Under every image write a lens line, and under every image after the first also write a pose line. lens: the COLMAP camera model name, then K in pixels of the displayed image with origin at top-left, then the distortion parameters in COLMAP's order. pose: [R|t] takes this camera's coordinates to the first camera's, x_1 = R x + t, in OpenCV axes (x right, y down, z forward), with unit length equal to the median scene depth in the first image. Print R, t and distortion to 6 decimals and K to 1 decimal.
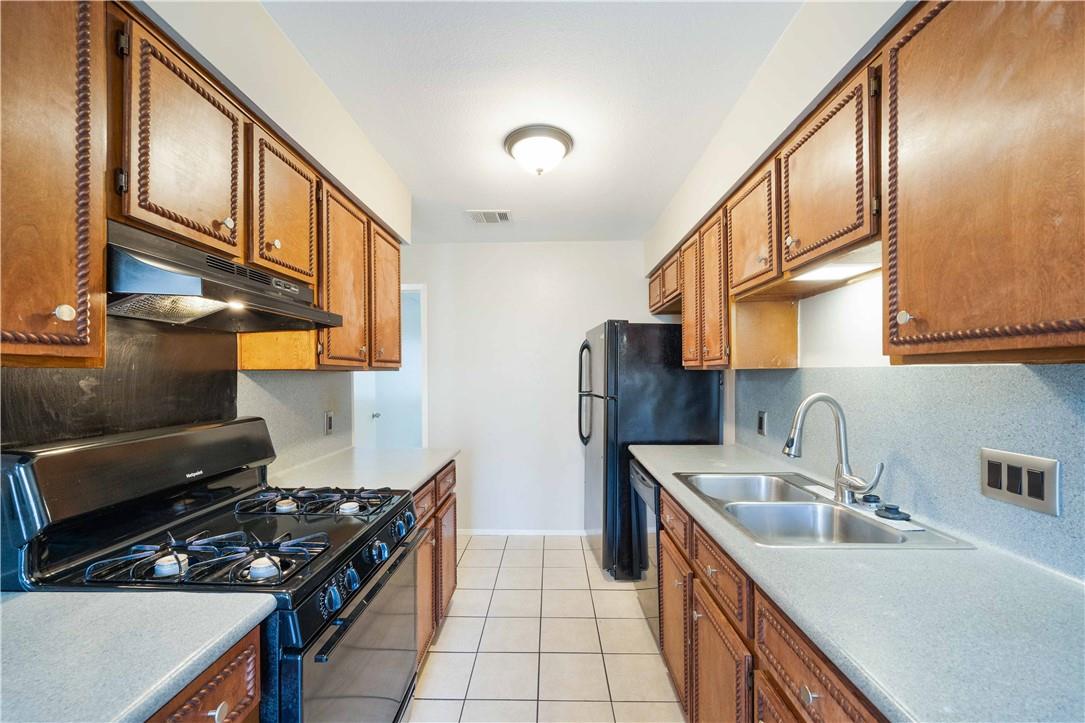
lens RADIAL K [[416.8, 0, 537.7], [0, 416.8, 379.9], [0, 0, 1]] dist [-0.000826, -0.000131]
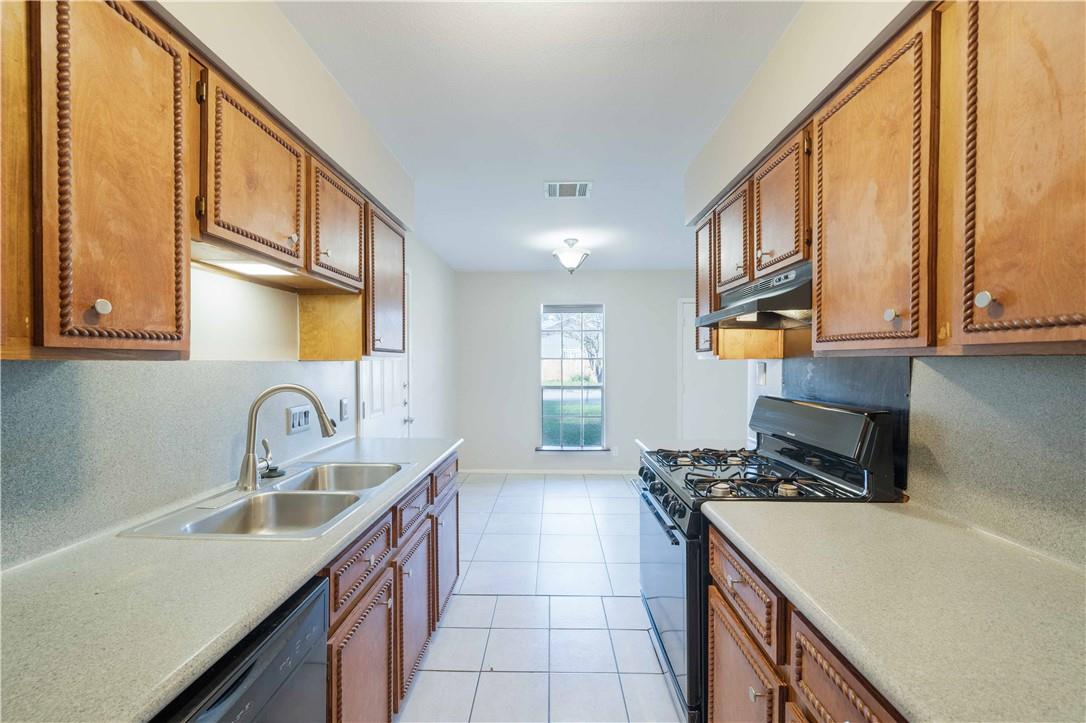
lens RADIAL K [[423.7, 0, 537.1], [0, 423.7, 364.3], [0, 0, 1]] dist [-0.000220, -0.000281]
pose [[0.999906, 0.005271, -0.012684, 0.005238], [-0.005429, 0.999908, -0.012446, -0.003946], [0.012617, 0.012514, 0.999842, 0.169437]]
